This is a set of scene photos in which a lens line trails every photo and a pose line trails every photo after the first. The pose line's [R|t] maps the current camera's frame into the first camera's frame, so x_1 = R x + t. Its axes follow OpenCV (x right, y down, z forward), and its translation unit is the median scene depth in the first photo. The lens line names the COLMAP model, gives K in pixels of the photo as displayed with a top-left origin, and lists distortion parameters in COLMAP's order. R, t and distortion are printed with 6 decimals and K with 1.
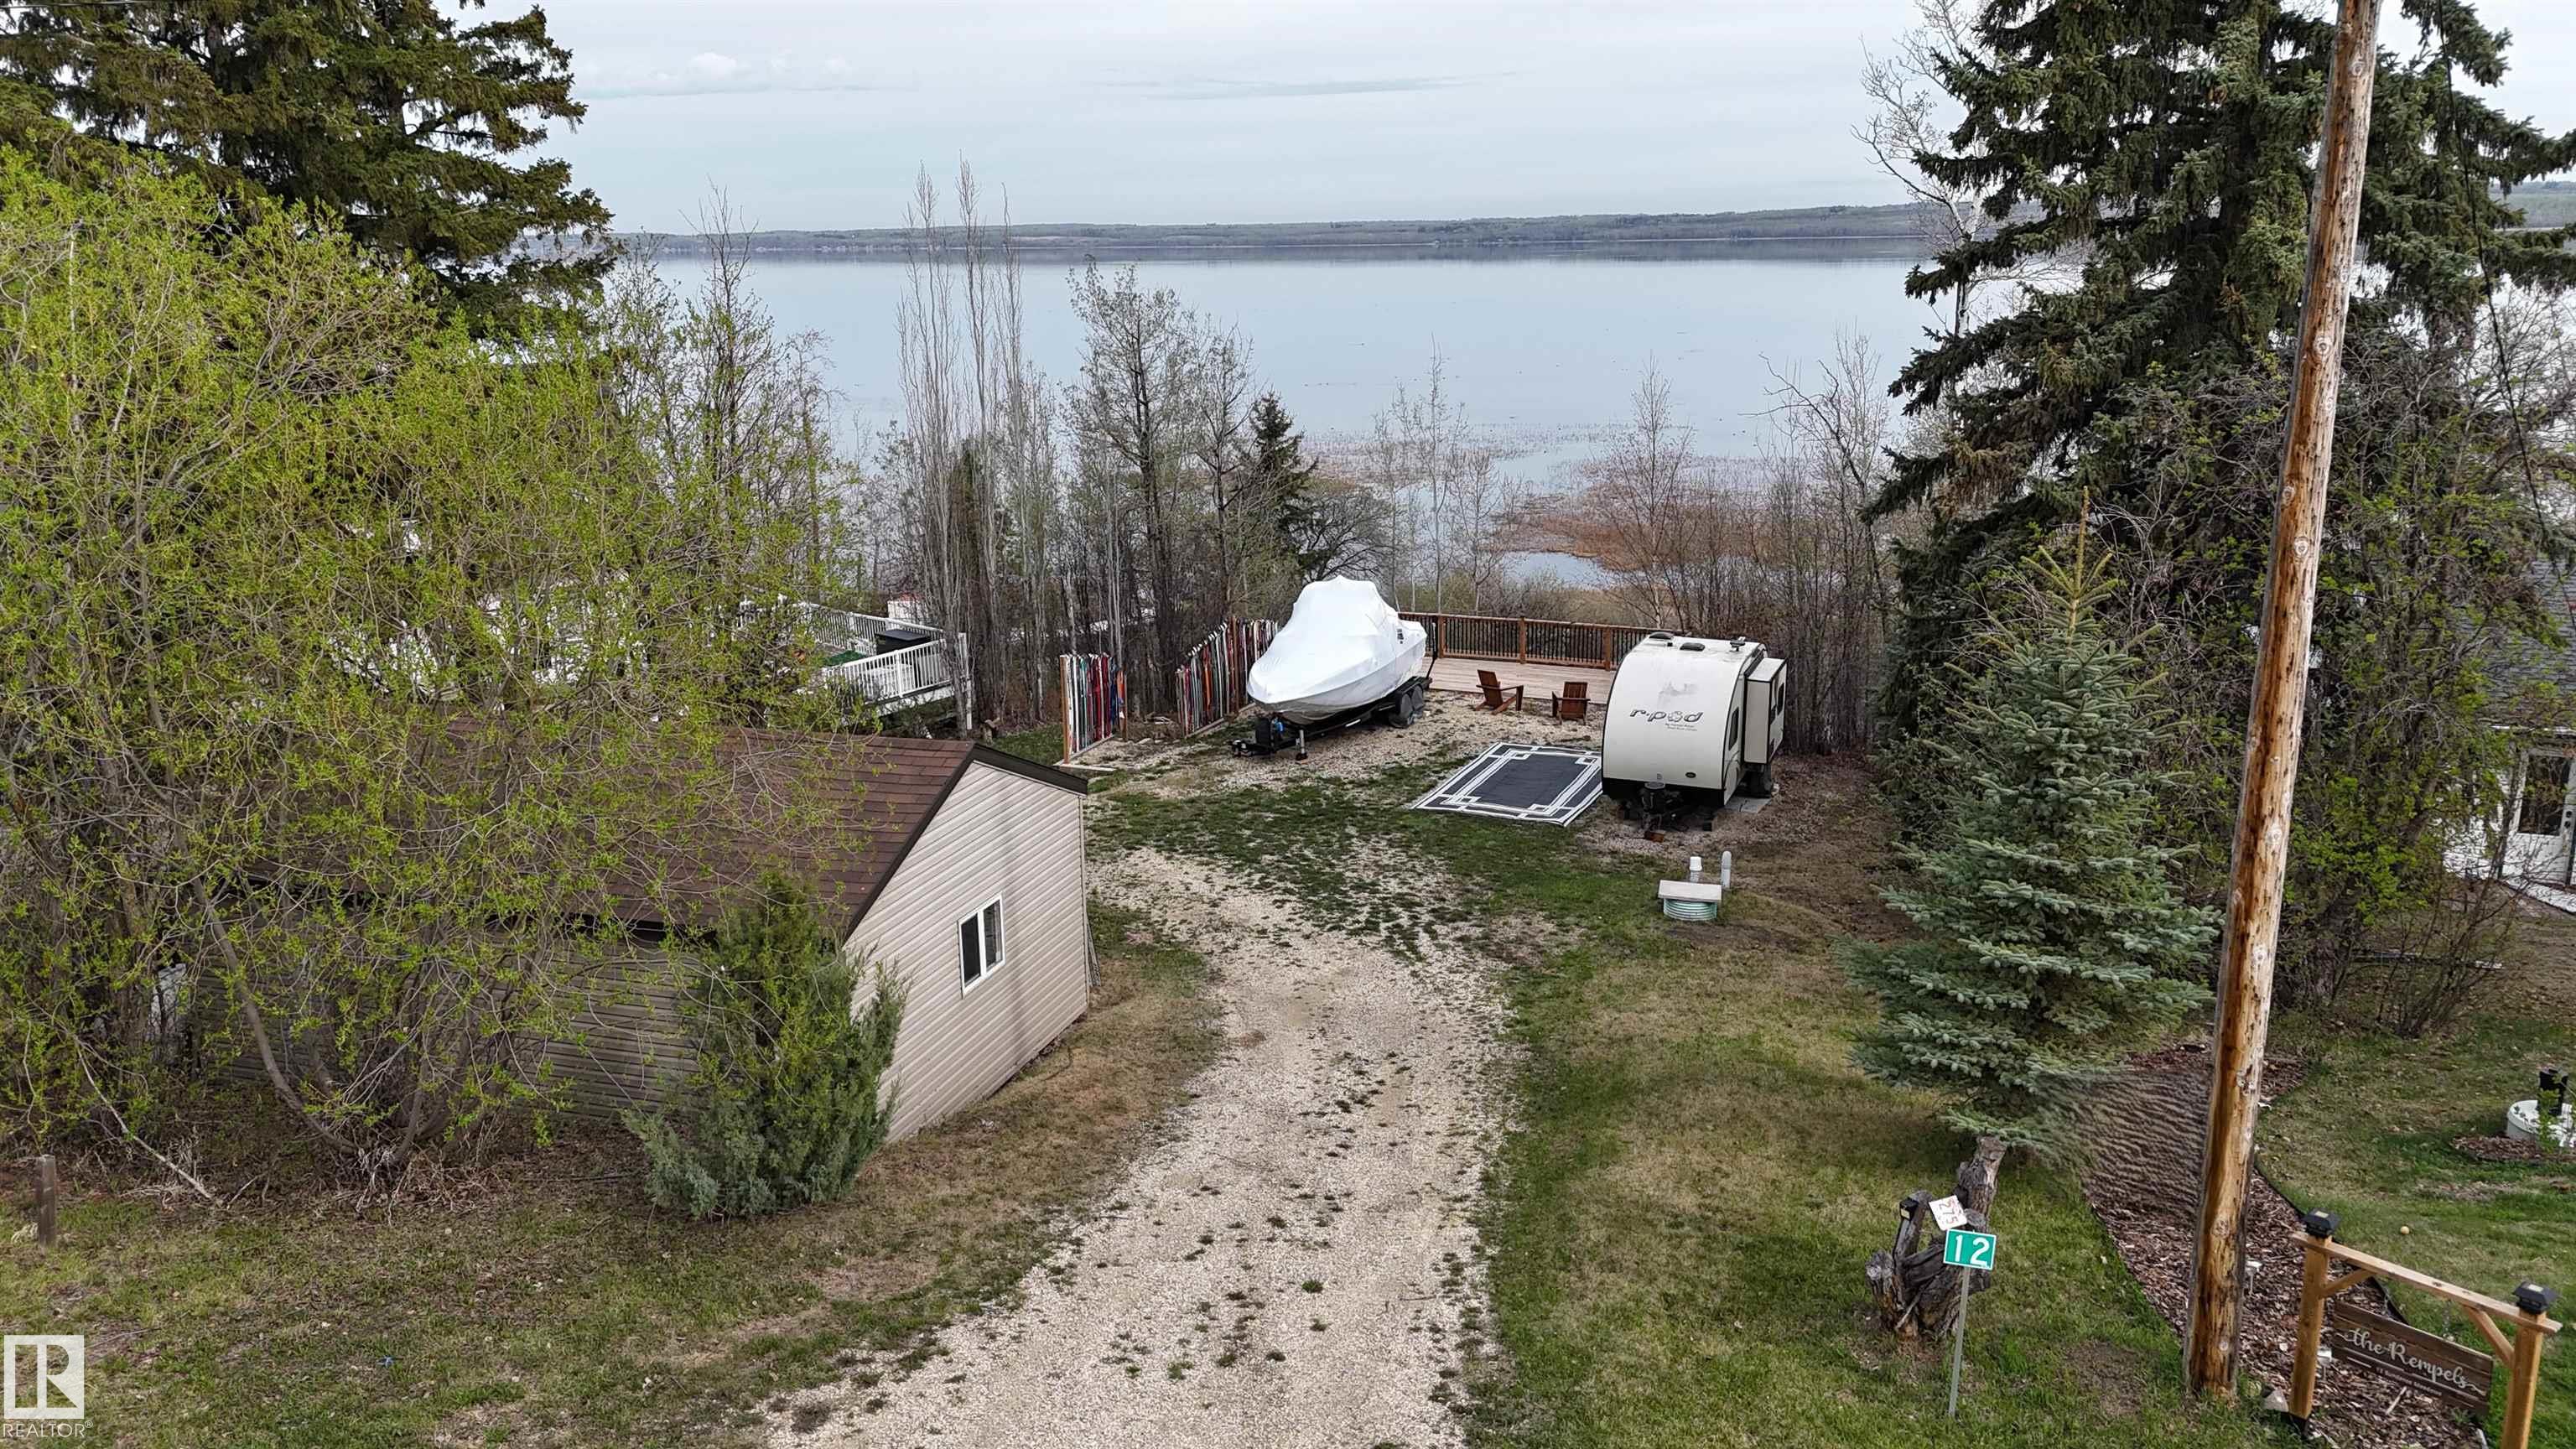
lens RADIAL K [[1904.3, 0, 1280.4], [0, 1904.3, 720.5], [0, 0, 1]] dist [0.057274, -0.017540]
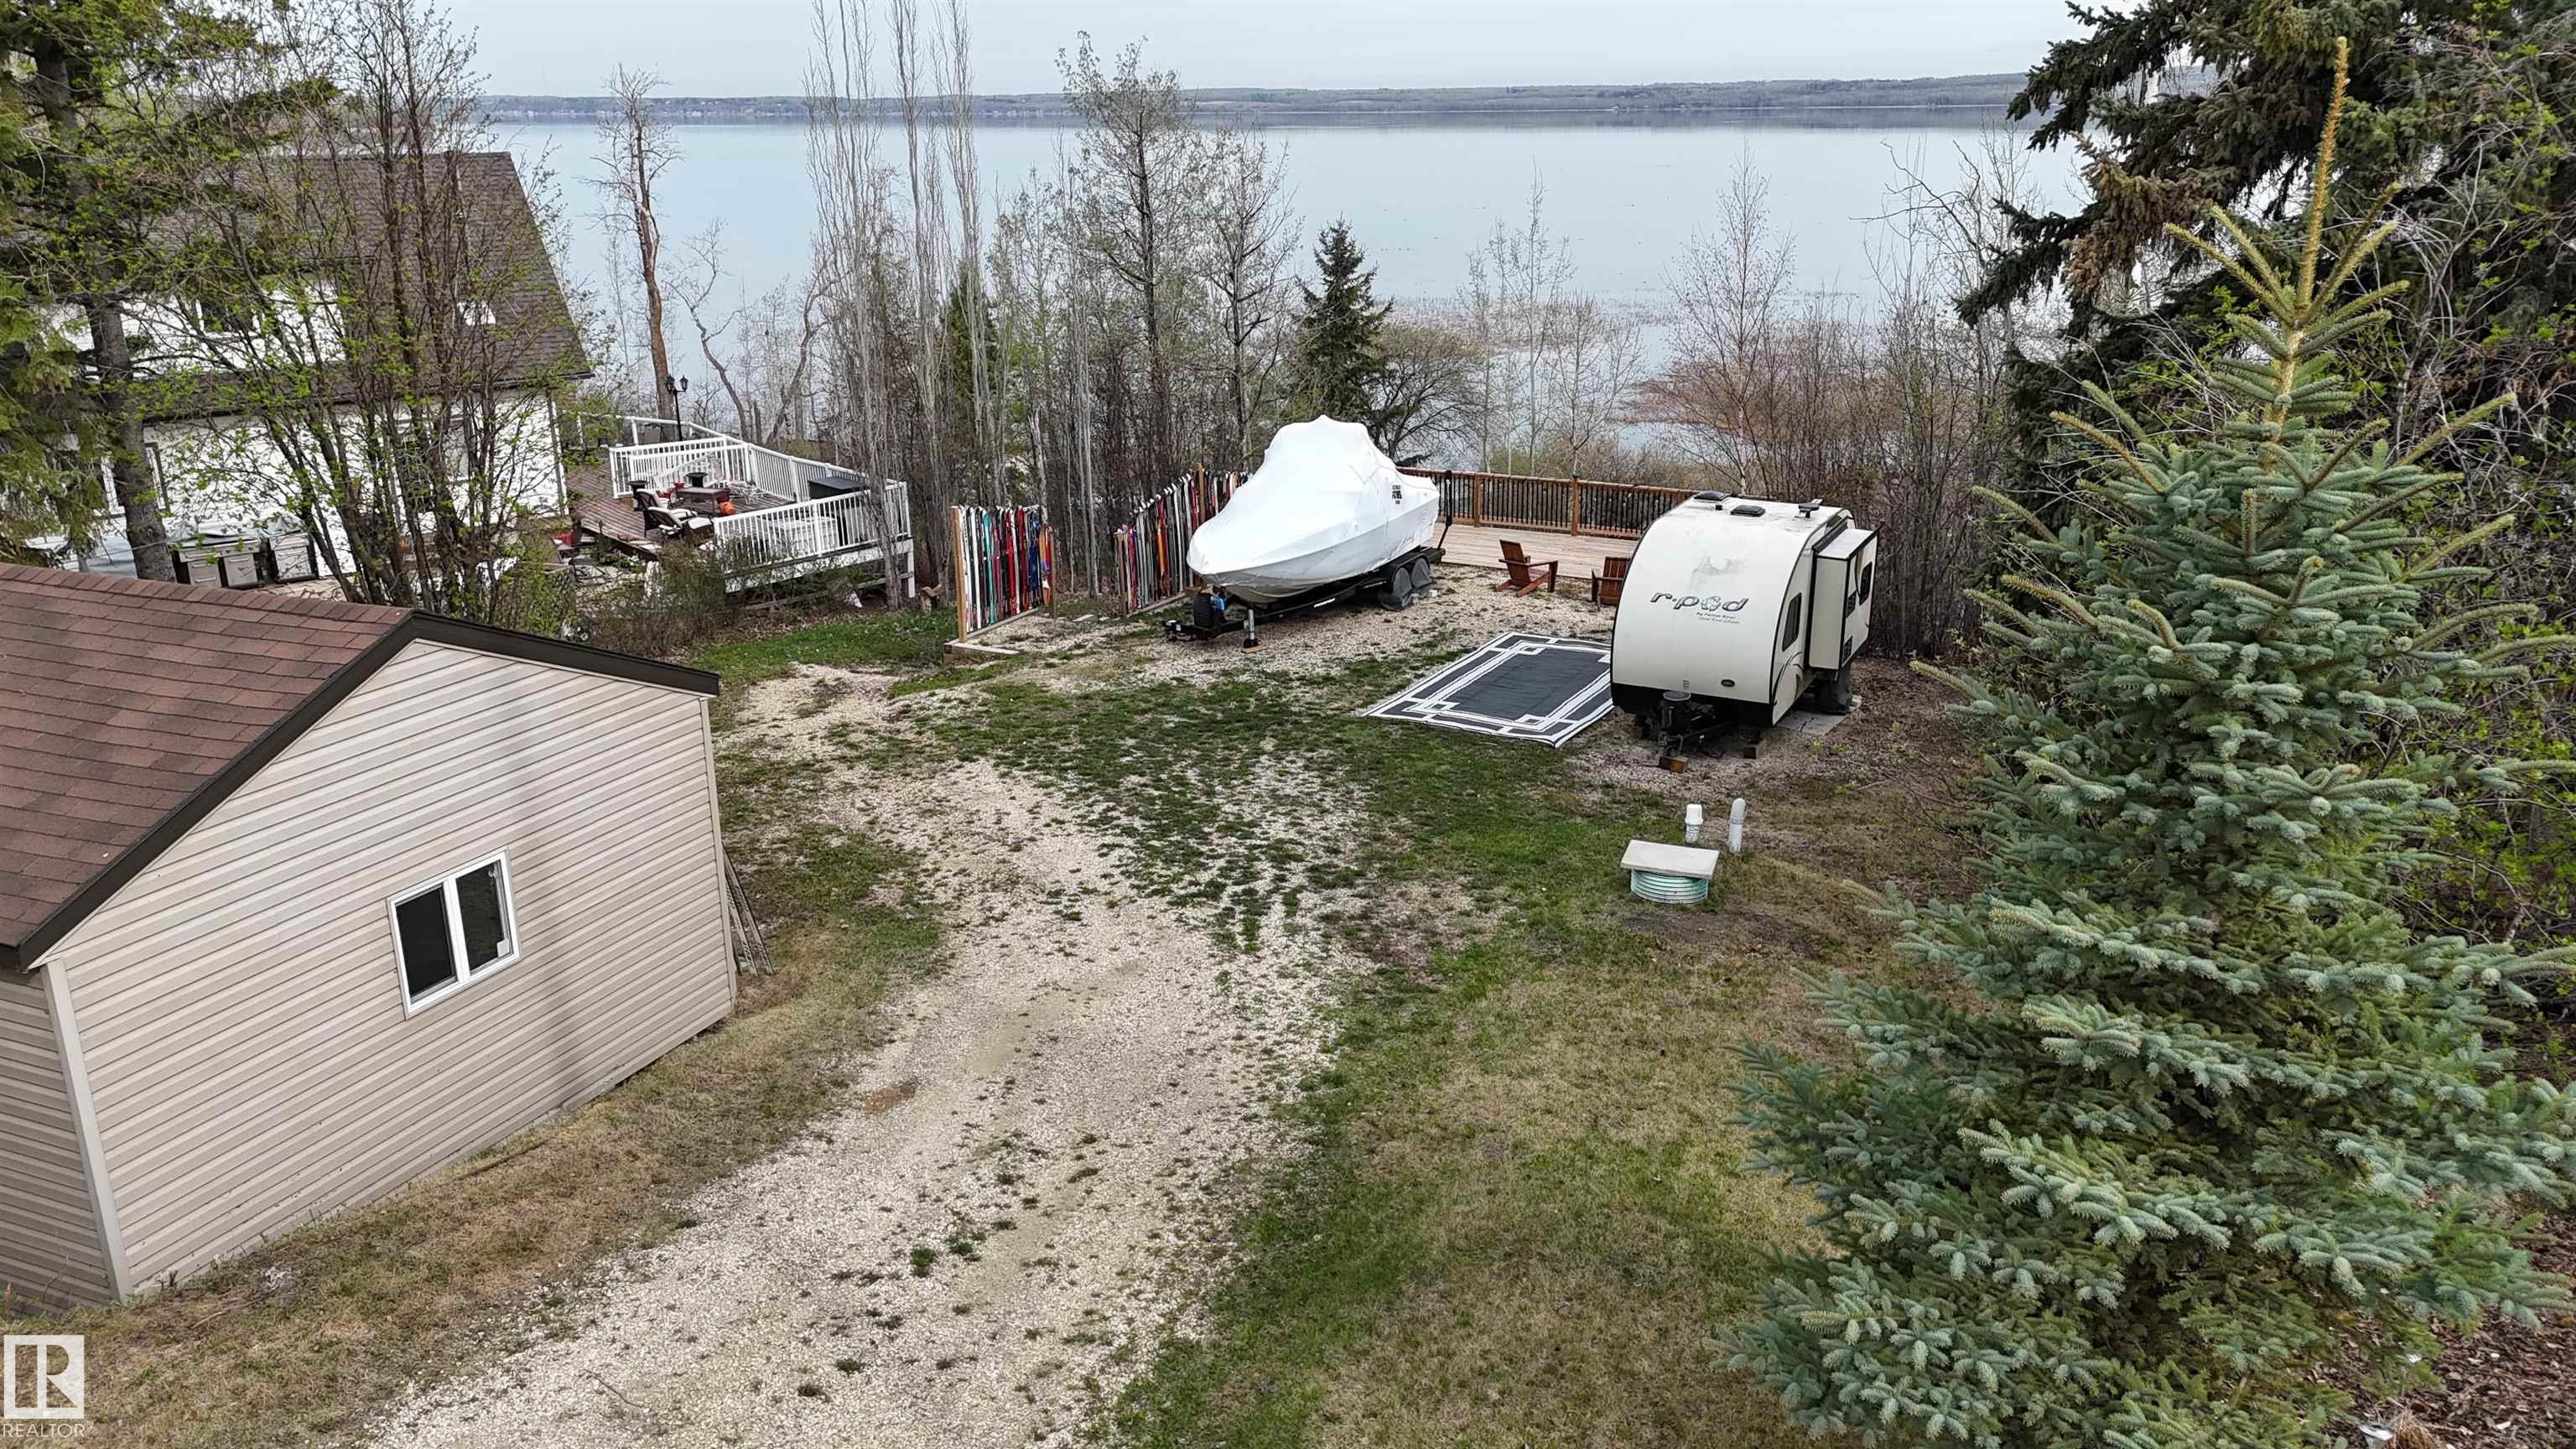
lens RADIAL K [[1904.3, 0, 1298.0], [0, 1904.3, 724.2], [0, 0, 1]] dist [0.057274, -0.017540]
pose [[0.996875, 0.031202, -0.072566, 0.100372], [-0.026389, 0.997446, 0.066367, -0.000304], [0.074451, -0.064245, 0.995153, 0.243580]]
